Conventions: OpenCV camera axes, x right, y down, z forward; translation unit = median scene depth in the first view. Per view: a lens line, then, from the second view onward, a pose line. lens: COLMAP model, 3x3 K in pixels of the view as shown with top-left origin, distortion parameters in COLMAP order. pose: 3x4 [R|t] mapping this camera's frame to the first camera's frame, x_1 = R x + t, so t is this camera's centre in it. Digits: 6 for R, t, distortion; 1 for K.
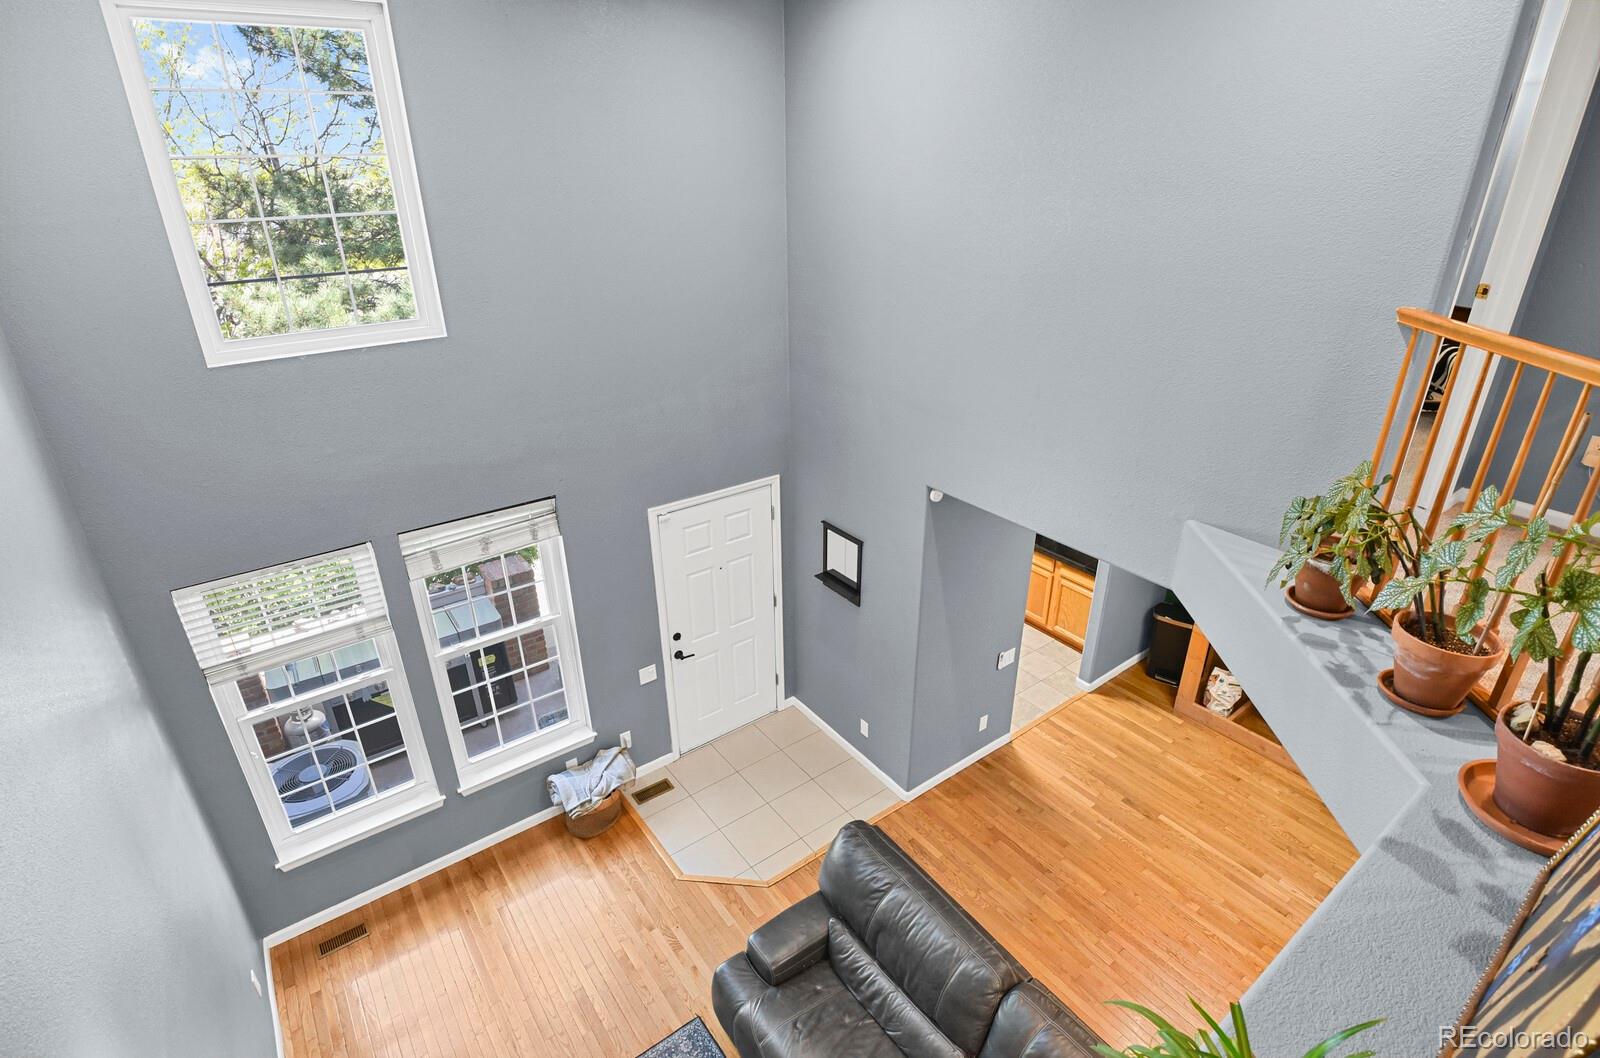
lens RADIAL K [[781.9, 0, 817.9], [0, 781.9, 507.2], [0, 0, 1]] dist [-0.026507, -0.002547]
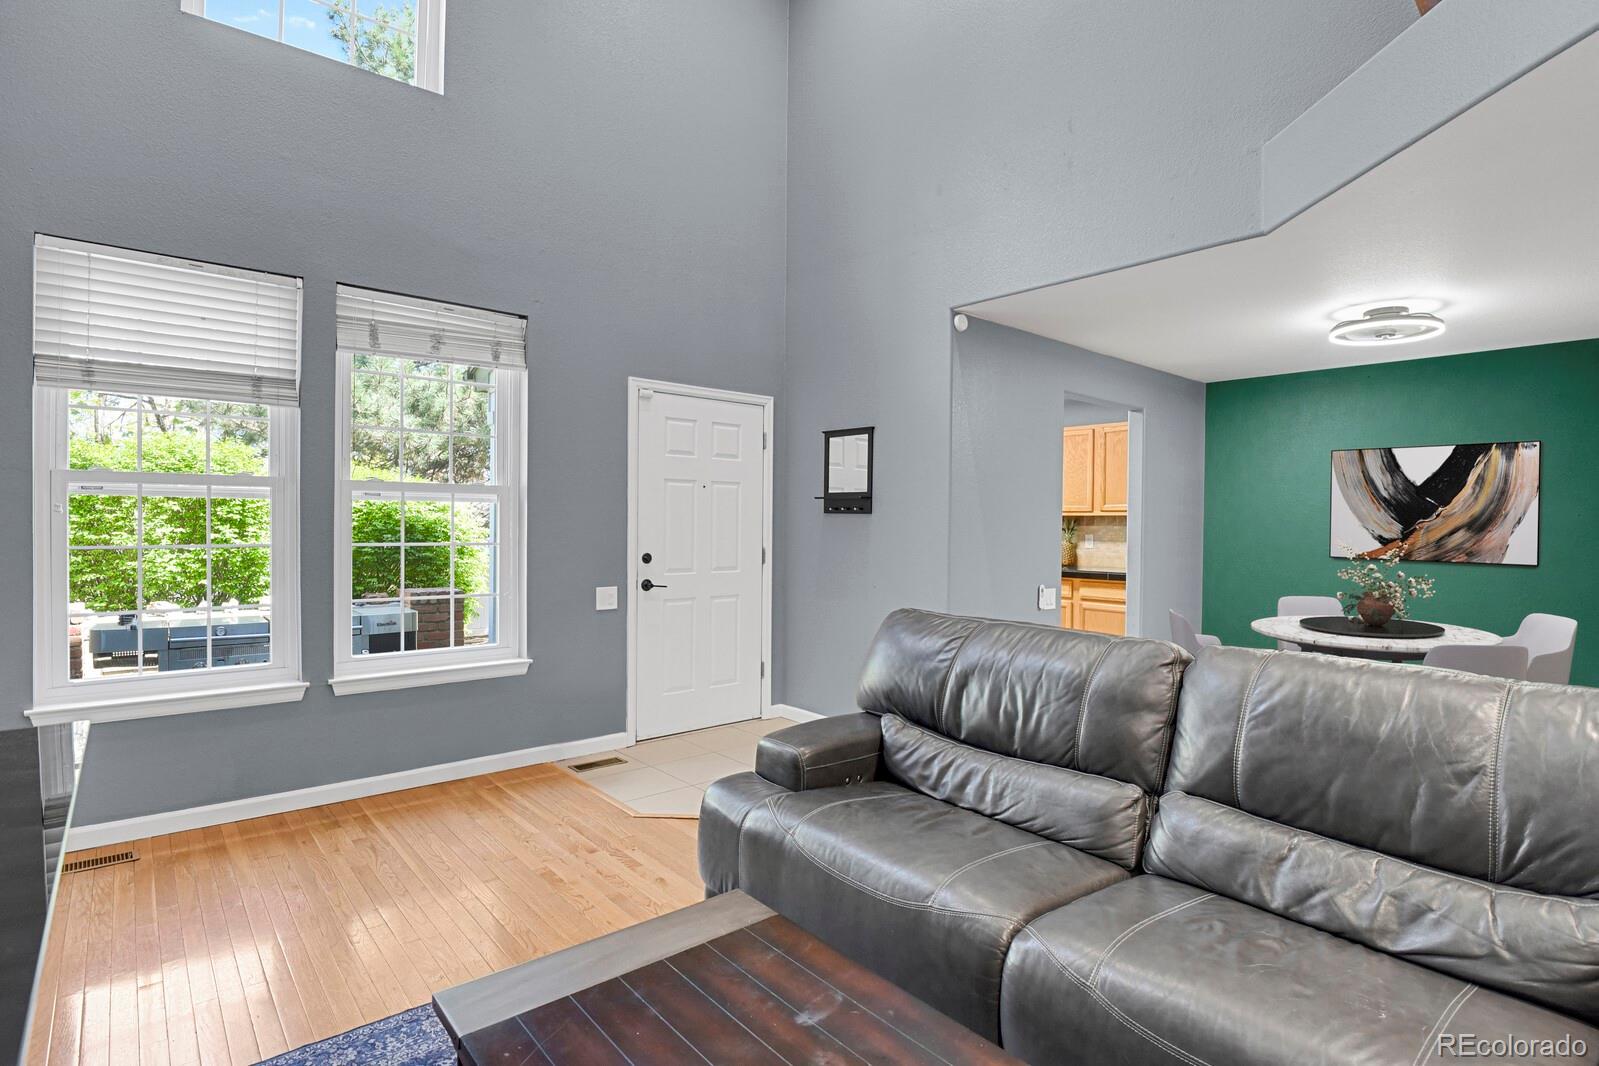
lens RADIAL K [[781.4, 0, 813.1], [0, 781.4, 529.4], [0, 0, 1]] dist [-0.026507, -0.002547]
pose [[0.997673, 0.010143, 0.067422, -0.064739], [0.017553, 0.917333, -0.397734, 0.471077], [-0.065883, 0.397992, 0.915020, 0.240454]]
